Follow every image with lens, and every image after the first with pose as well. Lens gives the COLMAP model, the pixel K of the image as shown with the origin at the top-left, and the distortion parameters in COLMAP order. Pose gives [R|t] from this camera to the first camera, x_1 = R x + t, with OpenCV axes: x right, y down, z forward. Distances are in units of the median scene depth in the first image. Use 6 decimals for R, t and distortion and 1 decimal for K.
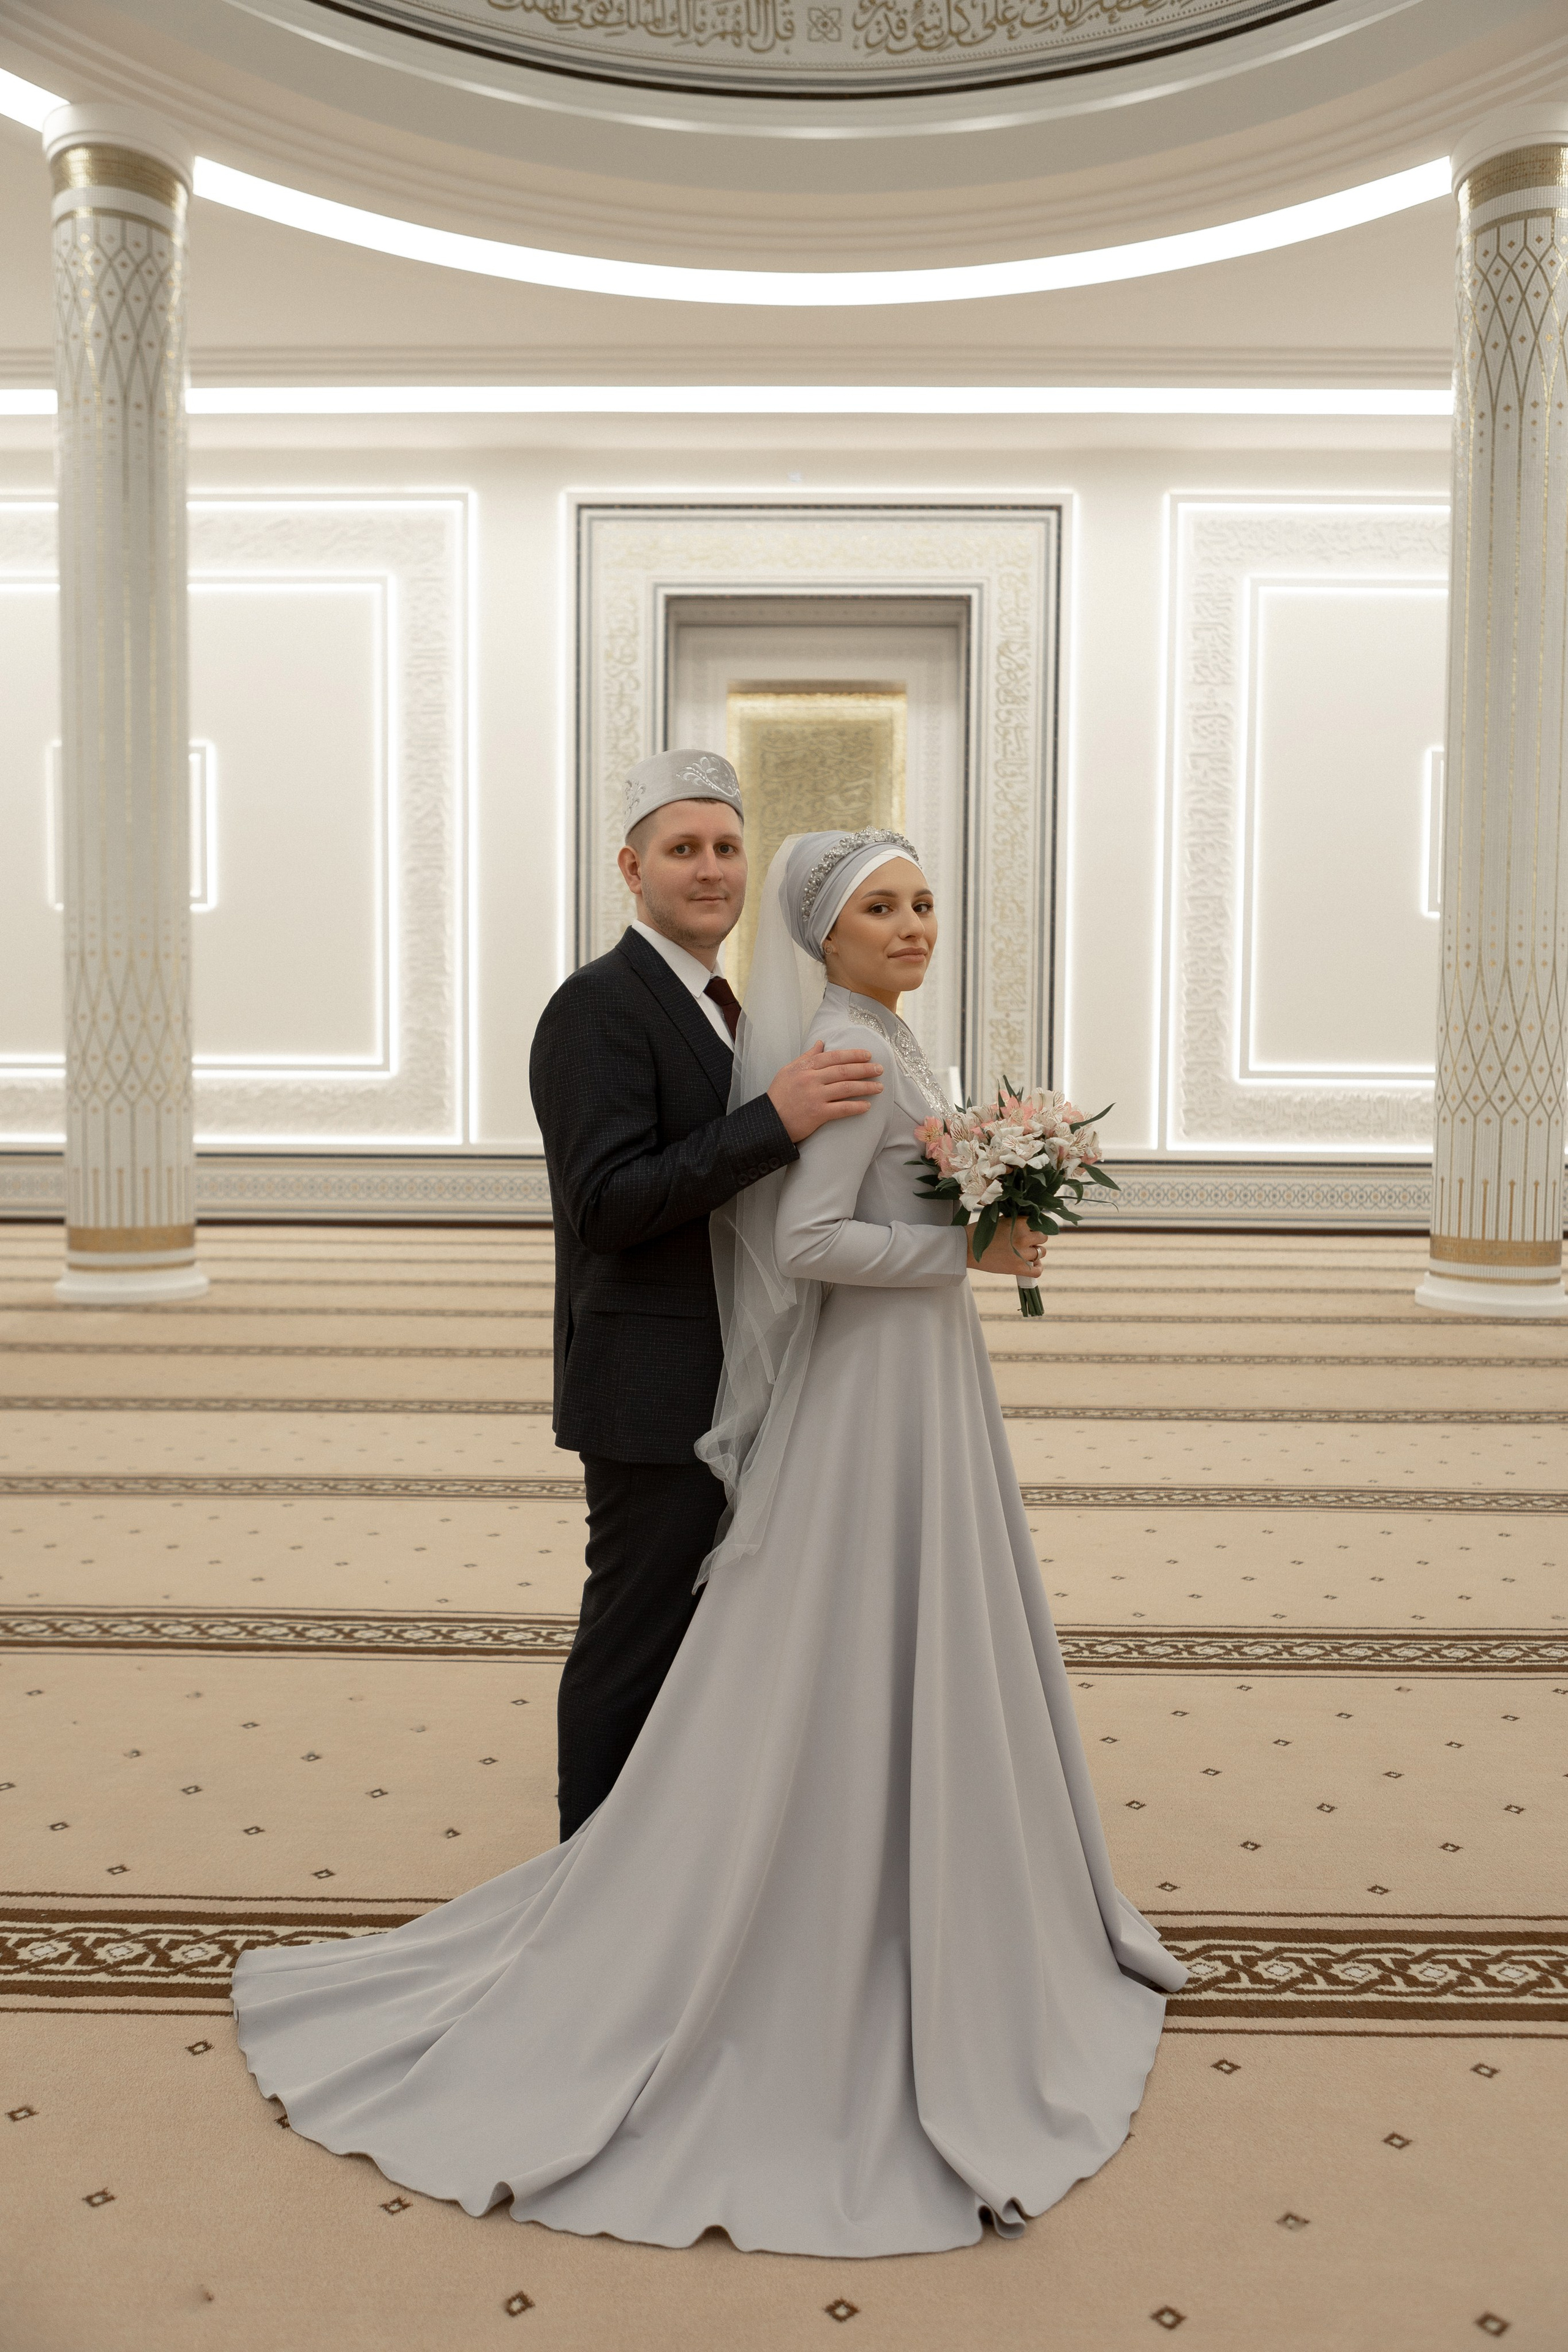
lens RADIAL K [[1720.7, 0, 783.7], [0, 1720.7, 1183.3], [0, 0, 1]] dist [0.001264, 0.005542]
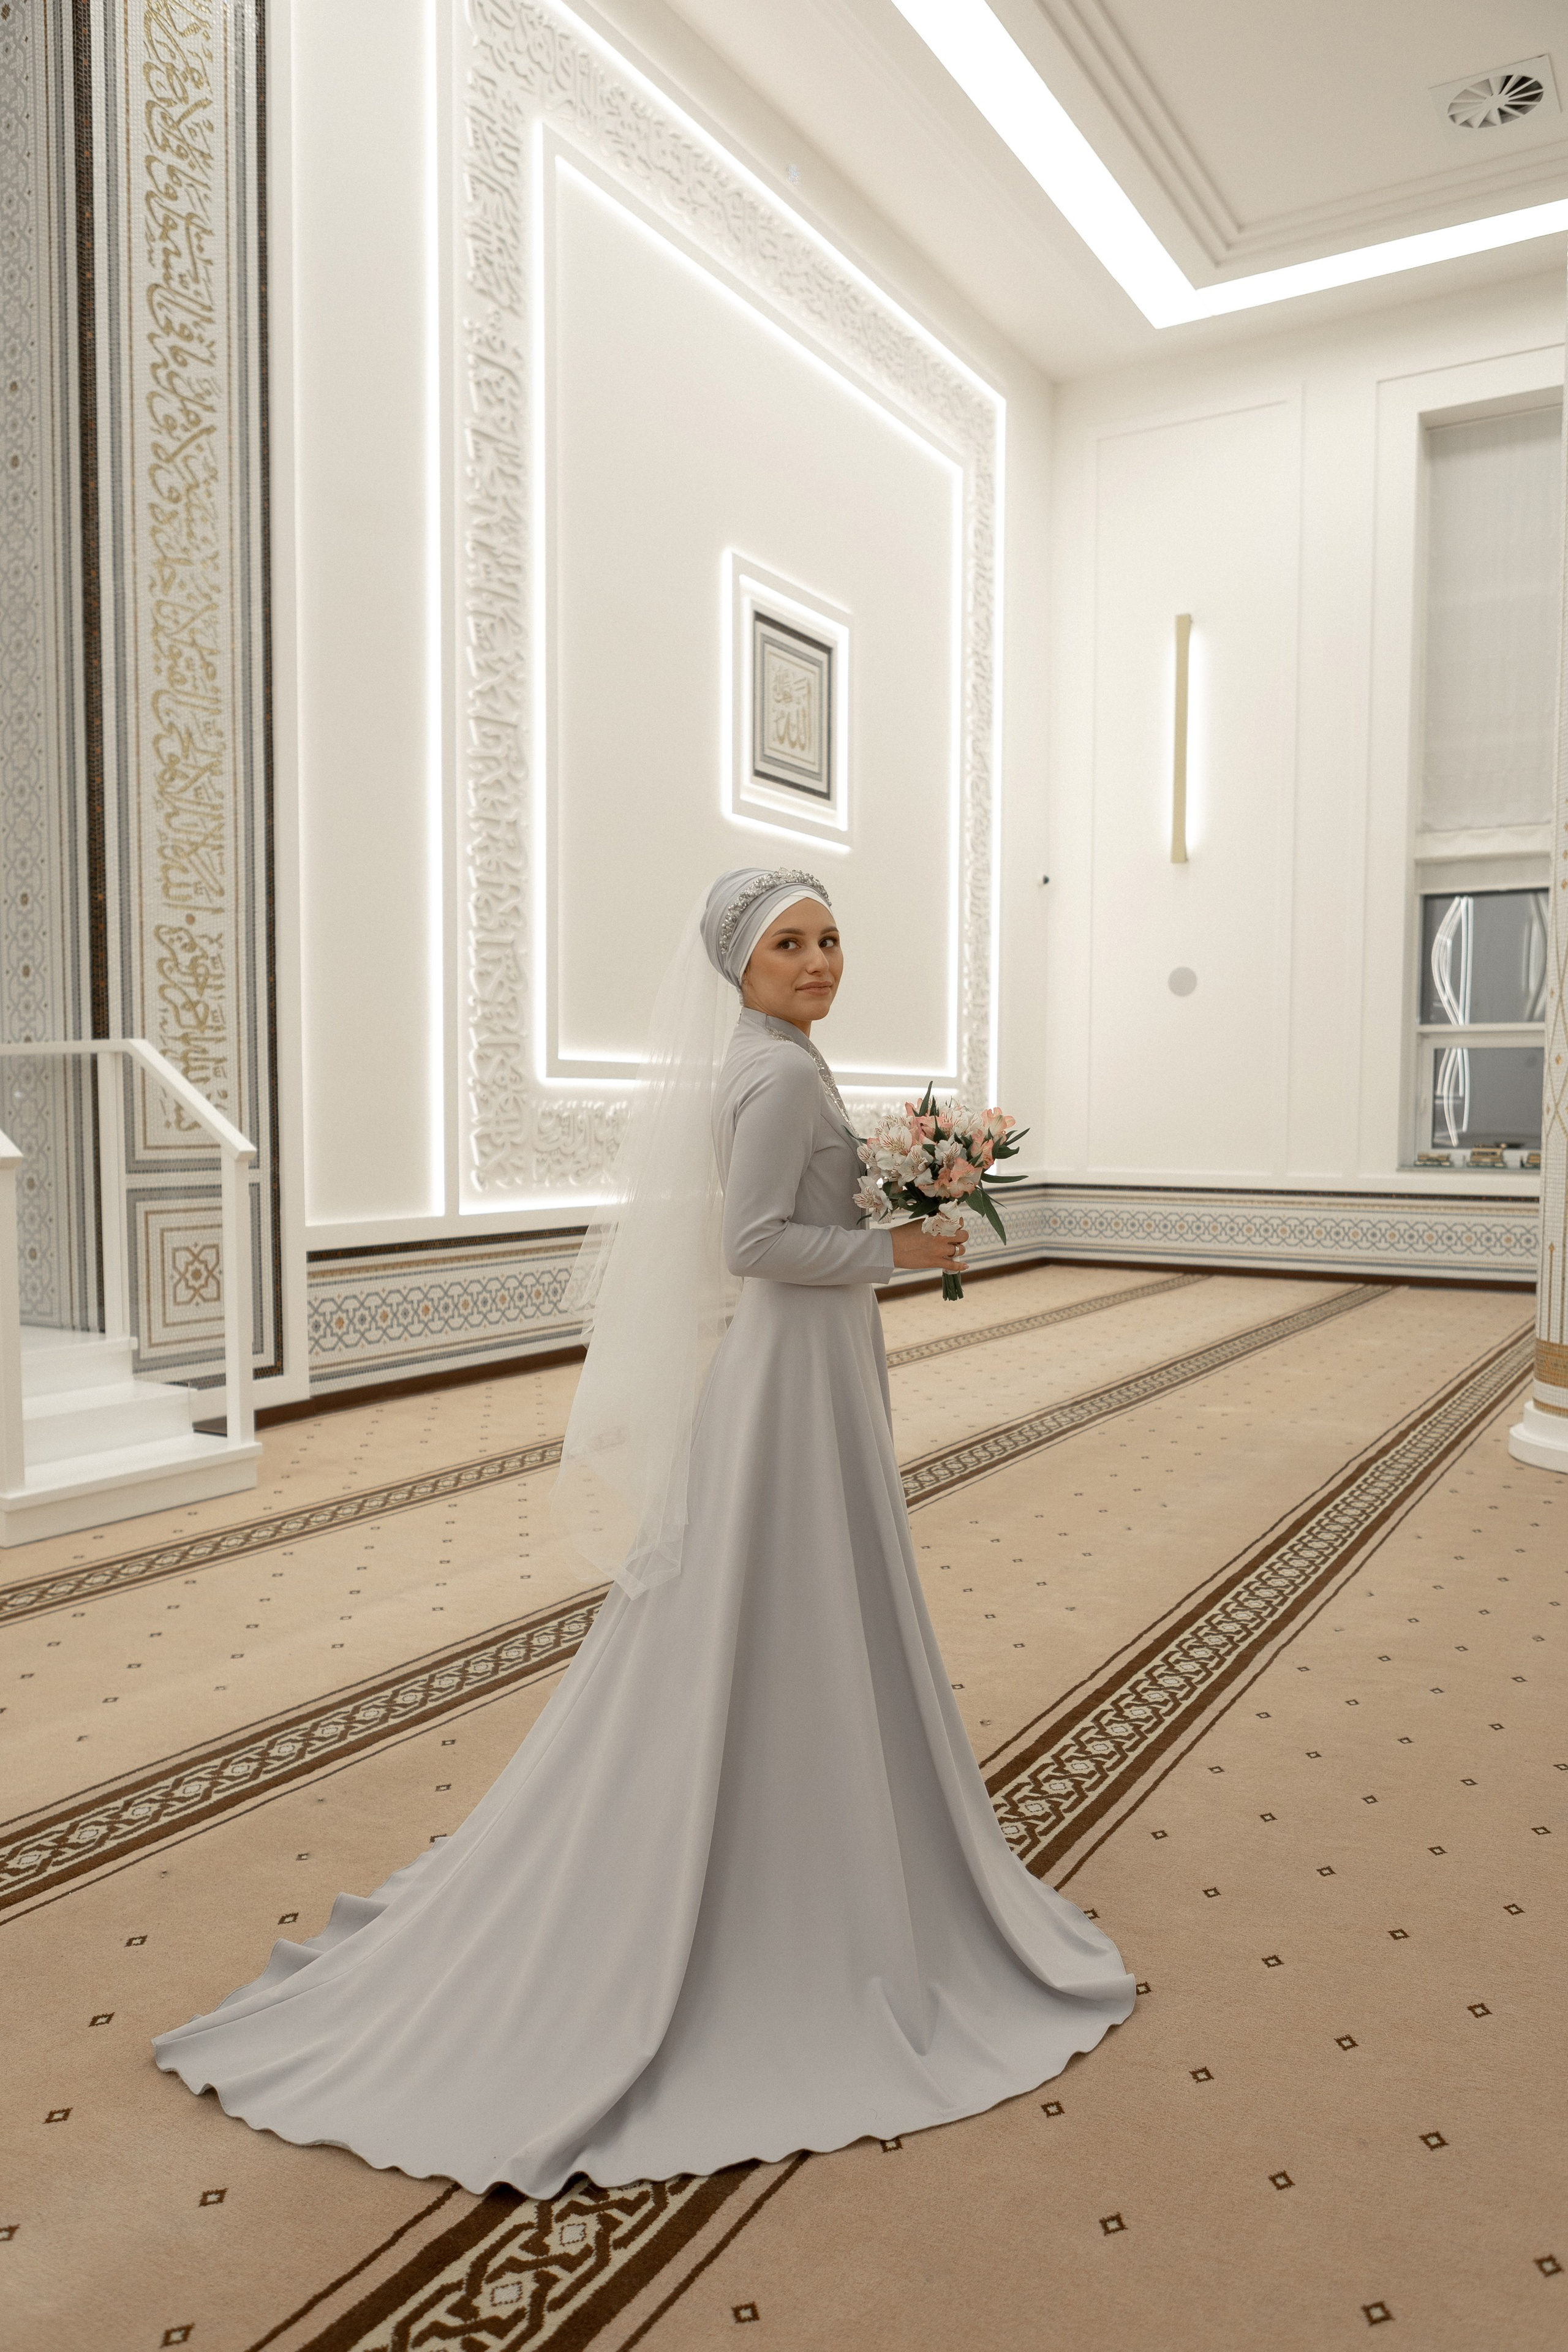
lens RADIAL K [[1720.7, 0, 792.5], [0, 1720.7, 1197.1], [0, 0, 1]] dist [0.001264, 0.005542]
pose [[0.500622, -0.051502, 0.864132, -0.161600], [0.037170, 0.998587, 0.037981, -0.040842], [-0.864867, 0.013105, 0.501829, 0.667872]]
